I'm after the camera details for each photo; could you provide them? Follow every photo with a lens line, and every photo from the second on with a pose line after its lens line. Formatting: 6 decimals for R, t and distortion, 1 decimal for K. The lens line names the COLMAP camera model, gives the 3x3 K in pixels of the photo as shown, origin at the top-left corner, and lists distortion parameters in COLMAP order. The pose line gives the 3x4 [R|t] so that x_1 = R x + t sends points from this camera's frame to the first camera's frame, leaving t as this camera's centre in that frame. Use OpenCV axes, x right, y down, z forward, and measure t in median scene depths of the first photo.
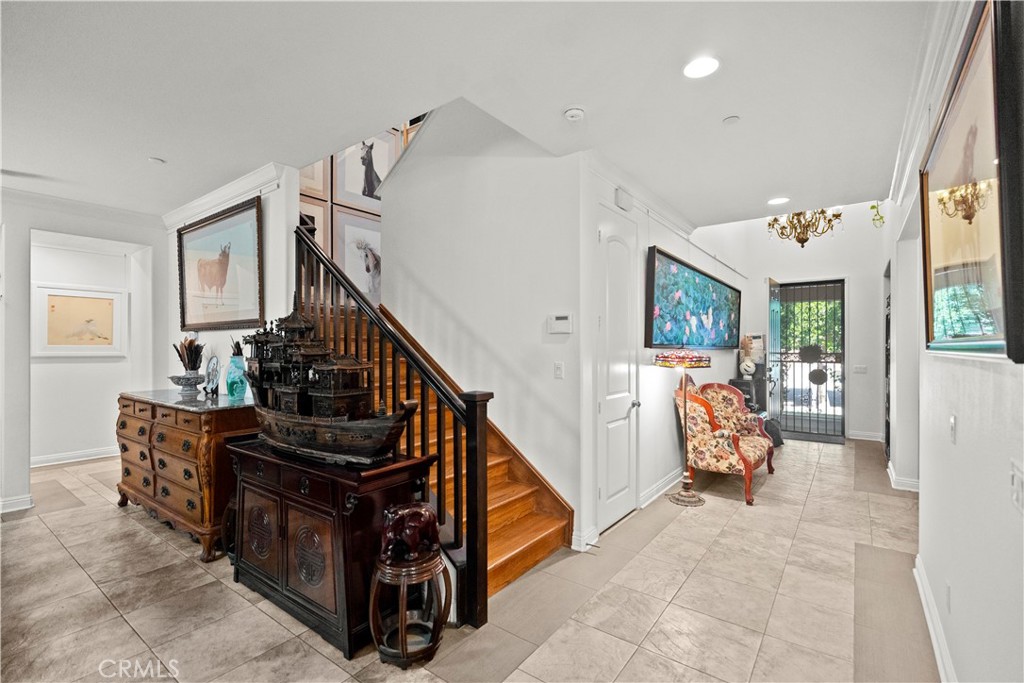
lens RADIAL K [[457.5, 0, 512.8], [0, 457.5, 345.4], [0, 0, 1]] dist [0.001727, 0.000220]
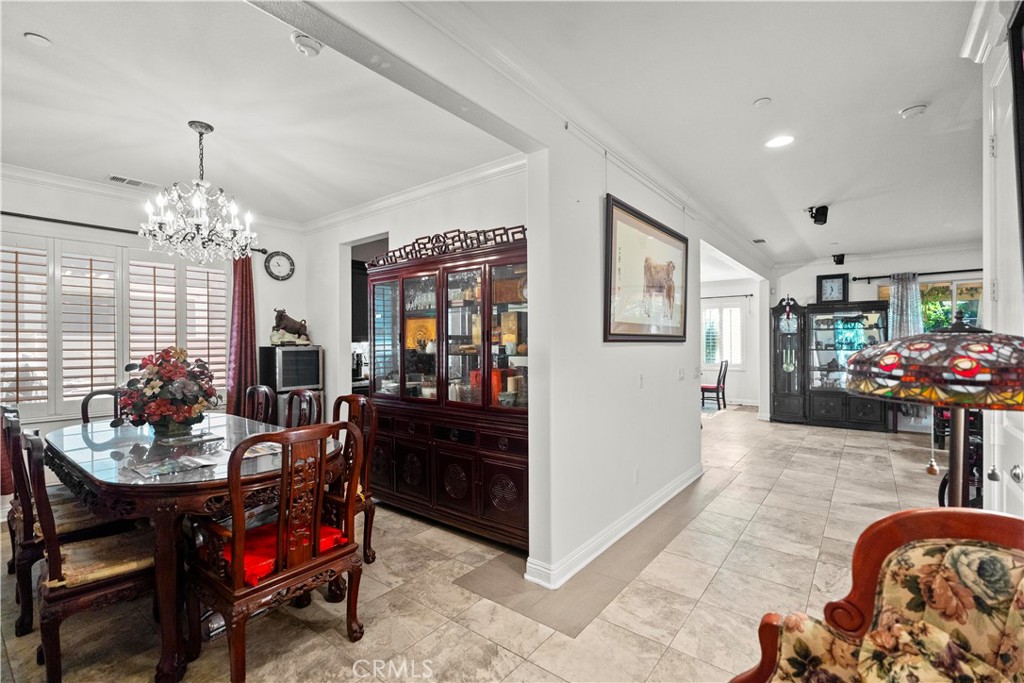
lens RADIAL K [[457.5, 0, 512.8], [0, 457.5, 345.4], [0, 0, 1]] dist [0.001727, 0.000220]
pose [[-0.999777, 0.004194, 0.020694, 0.643412], [0.004193, 0.999991, -0.000055, 0.015923], [-0.020694, 0.000032, -0.999786, 1.290371]]
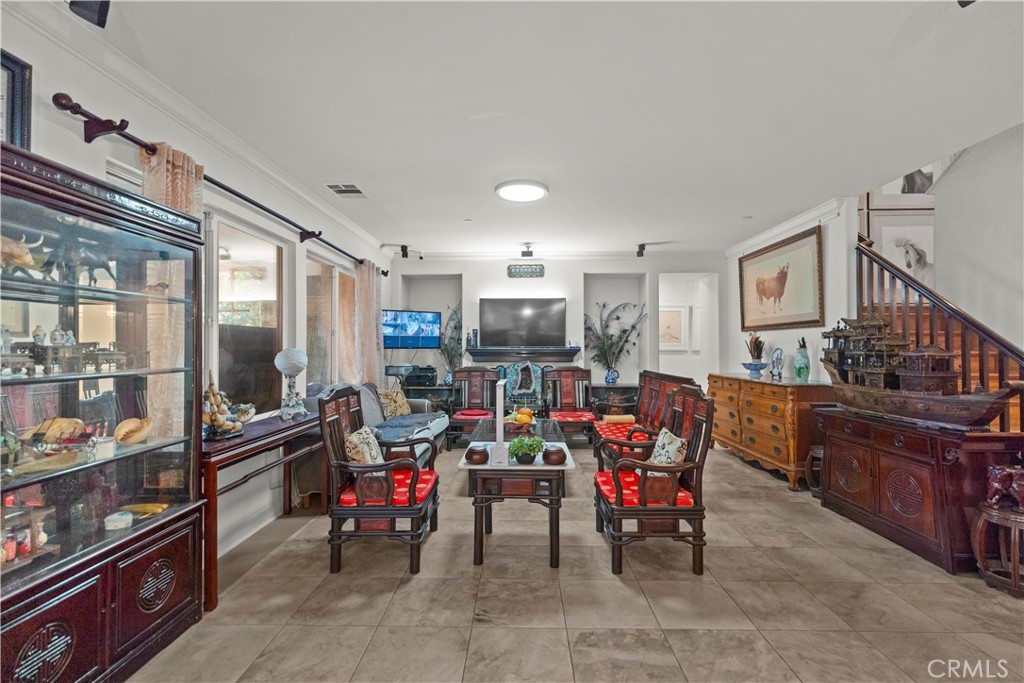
lens RADIAL K [[453.7, 0, 513.3], [0, 453.7, 342.8], [0, 0, 1]] dist [0.003944, 0.000072]
pose [[0.579446, -0.009375, -0.814956, -0.007308], [0.004044, 0.999955, -0.008628, 0.012810], [0.815000, 0.001703, 0.579458, -0.384522]]
